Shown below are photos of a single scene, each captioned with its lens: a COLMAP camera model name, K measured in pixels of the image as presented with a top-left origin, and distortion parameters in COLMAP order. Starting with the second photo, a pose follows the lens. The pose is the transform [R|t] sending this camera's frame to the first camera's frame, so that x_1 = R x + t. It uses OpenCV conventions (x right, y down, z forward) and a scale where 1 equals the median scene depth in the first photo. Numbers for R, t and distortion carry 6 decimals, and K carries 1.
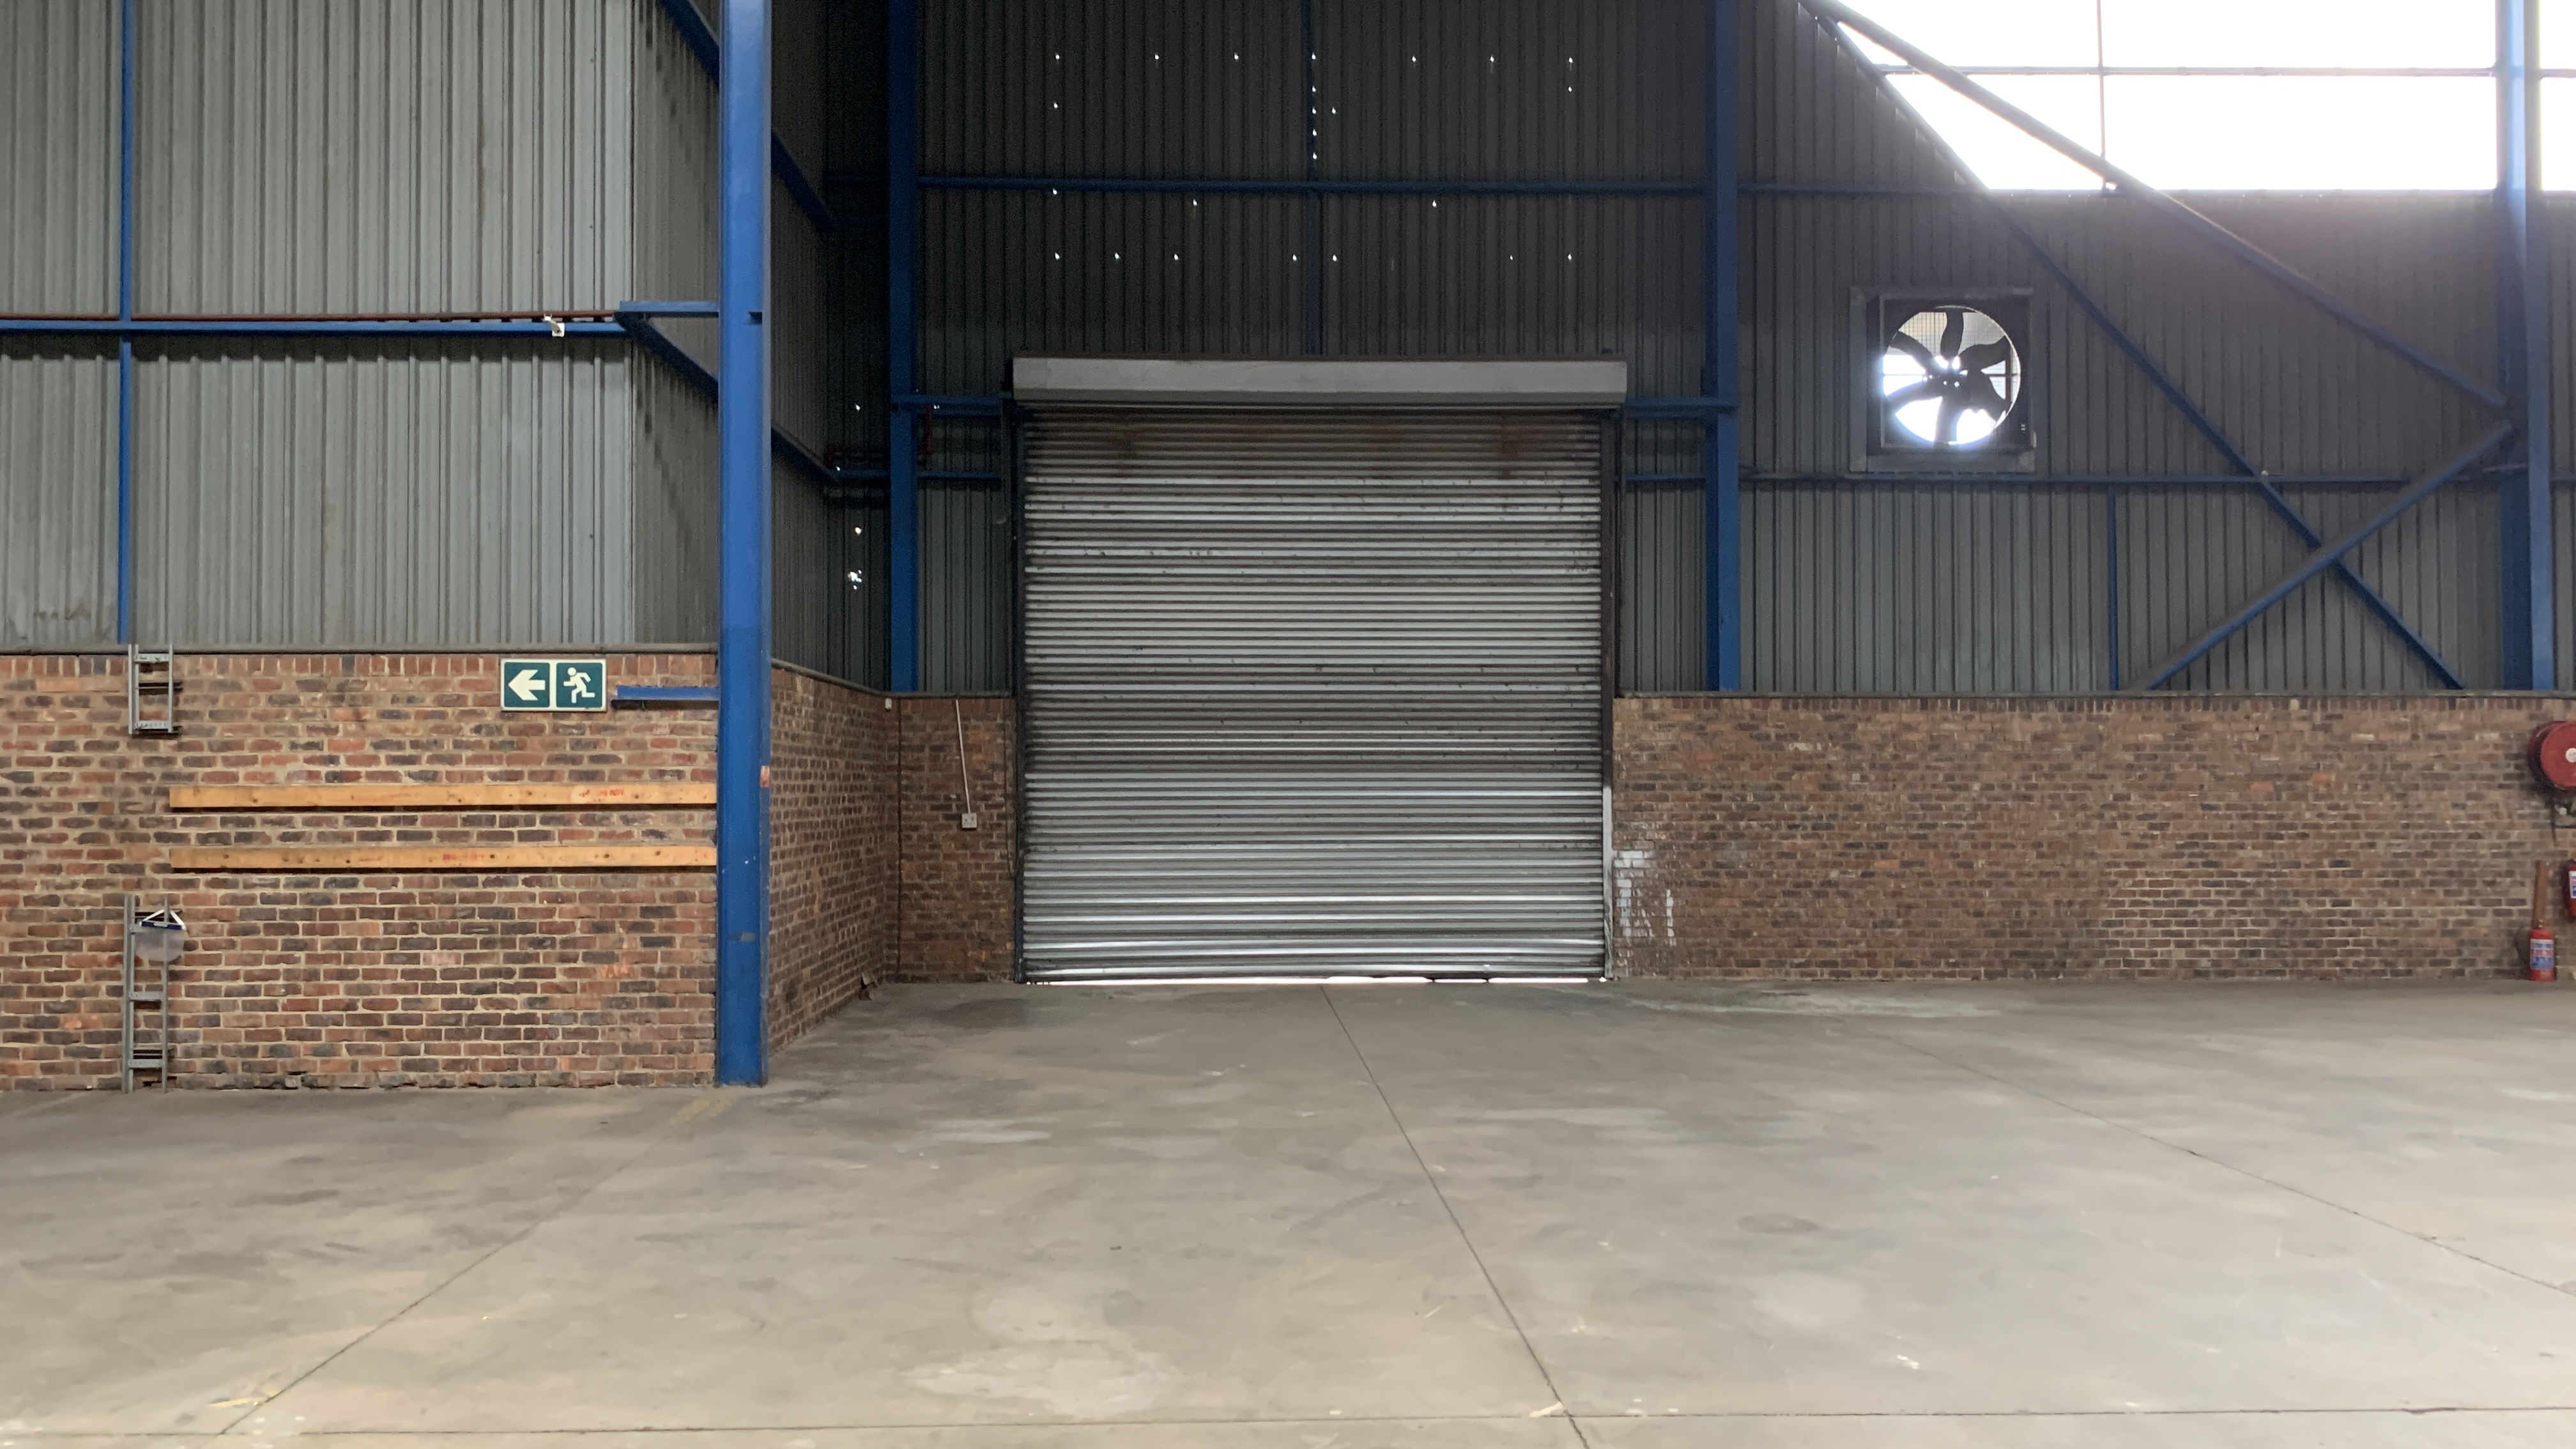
lens RADIAL K [[1932.8, 0, 1257.1], [0, 1932.8, 733.4], [0, 0, 1]] dist [0.059478, -0.076040]
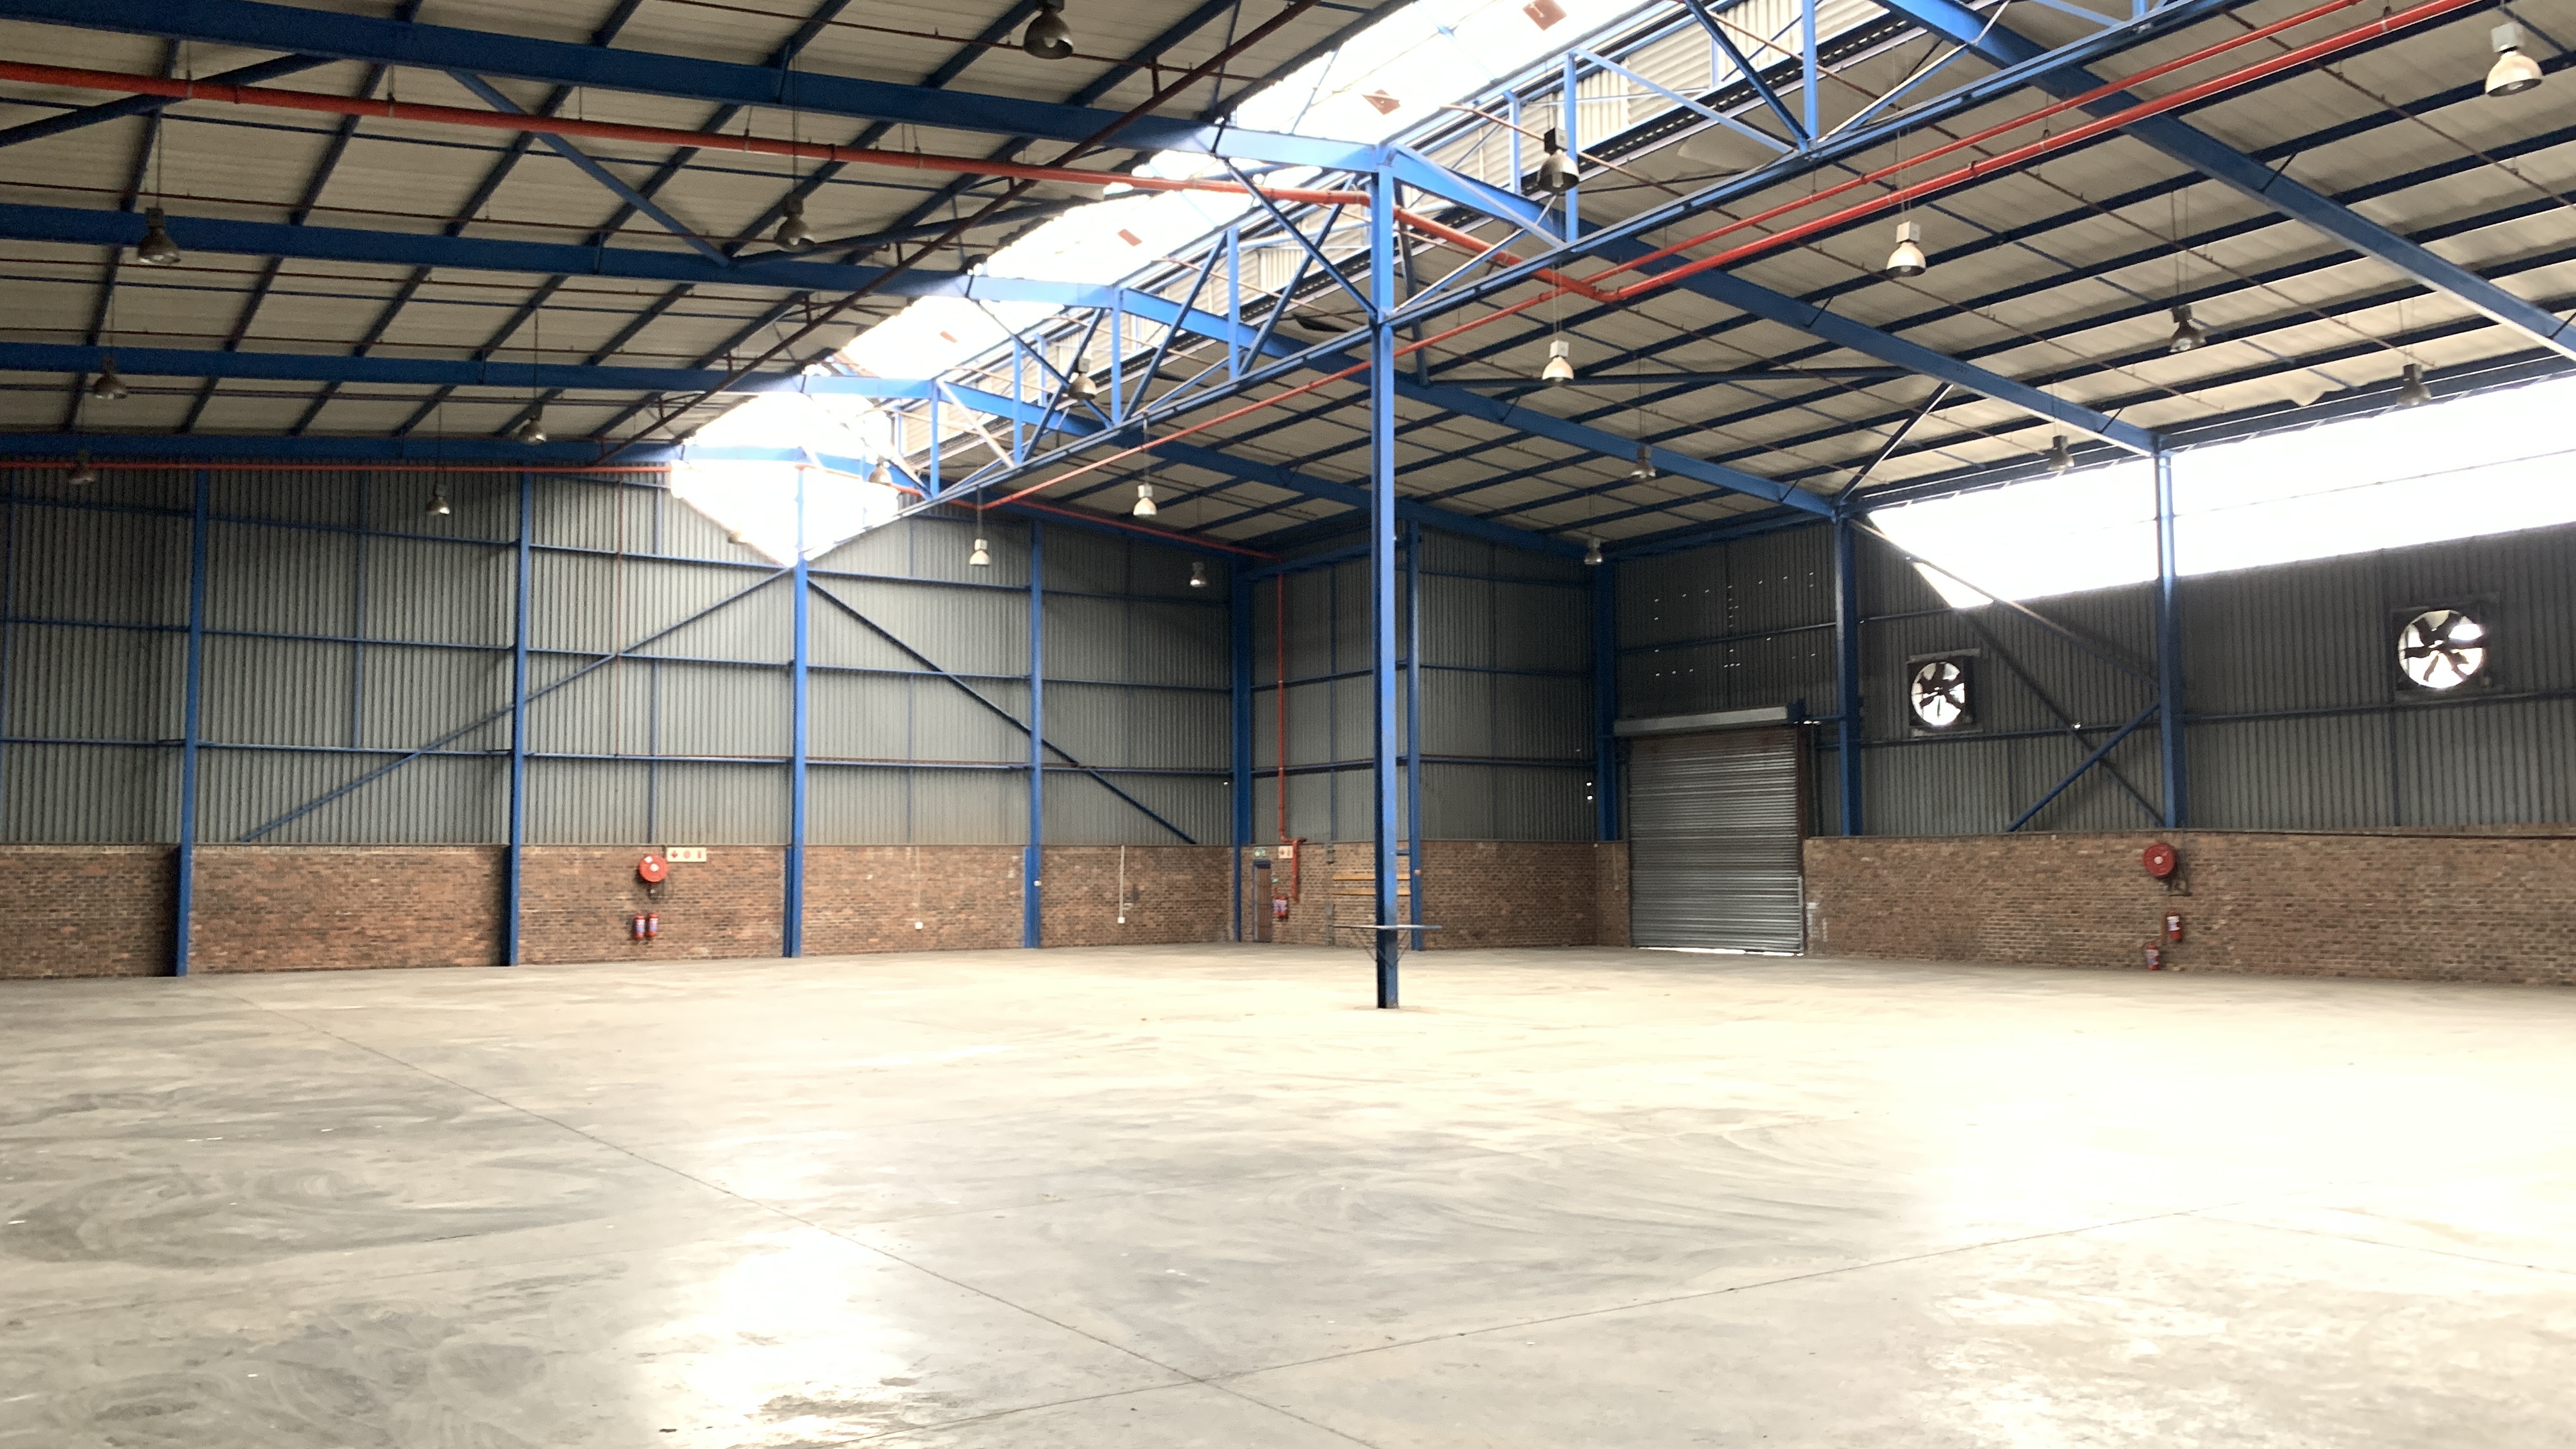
lens RADIAL K [[1967.5, 0, 1245.8], [0, 1967.5, 726.1], [0, 0, 1]] dist [0.240315, -0.471482]
pose [[0.523745, -0.066621, -0.849266, 1.976050], [0.022861, 0.997677, -0.064164, -0.015020], [0.851568, 0.014190, 0.524052, -0.932599]]
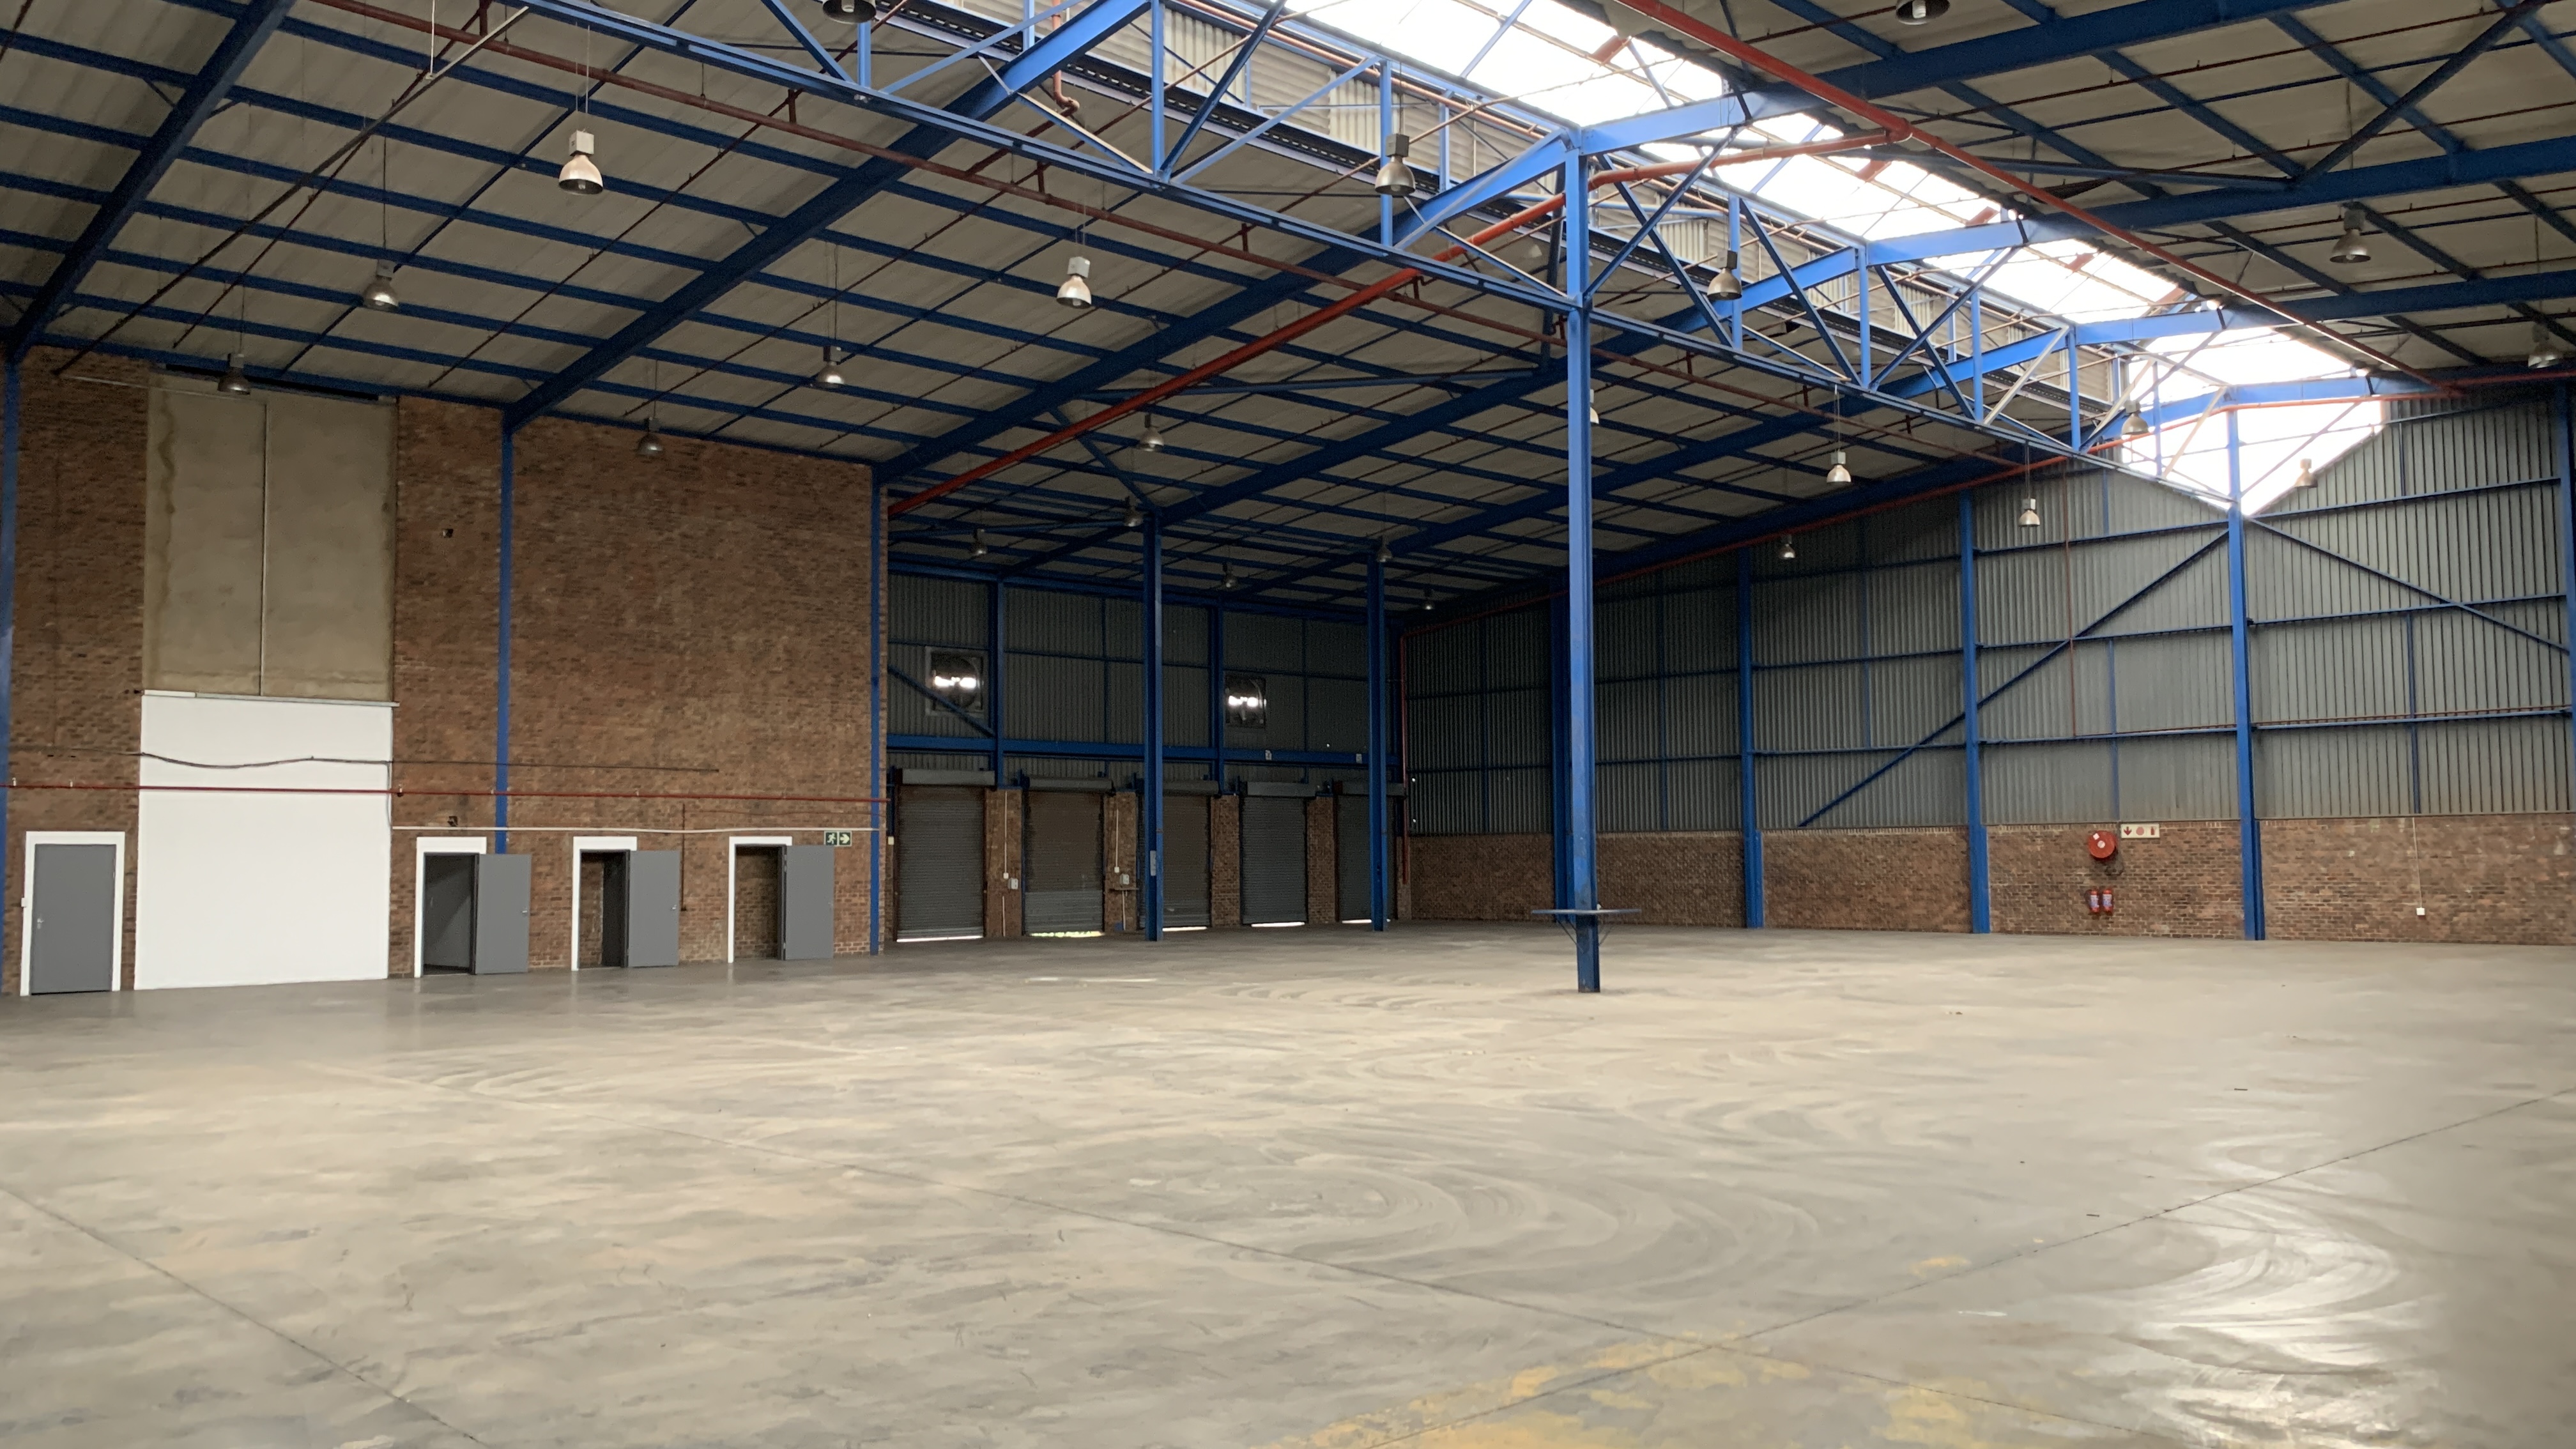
lens RADIAL K [[1962.6, 0, 1284.5], [0, 1962.6, 727.6], [0, 0, 1]] dist [0.060817, -0.111102]
pose [[-0.746666, -0.038802, -0.664067, 1.900740], [0.023119, 0.996180, -0.084202, 0.024160], [0.664798, -0.078224, -0.742917, 0.967826]]
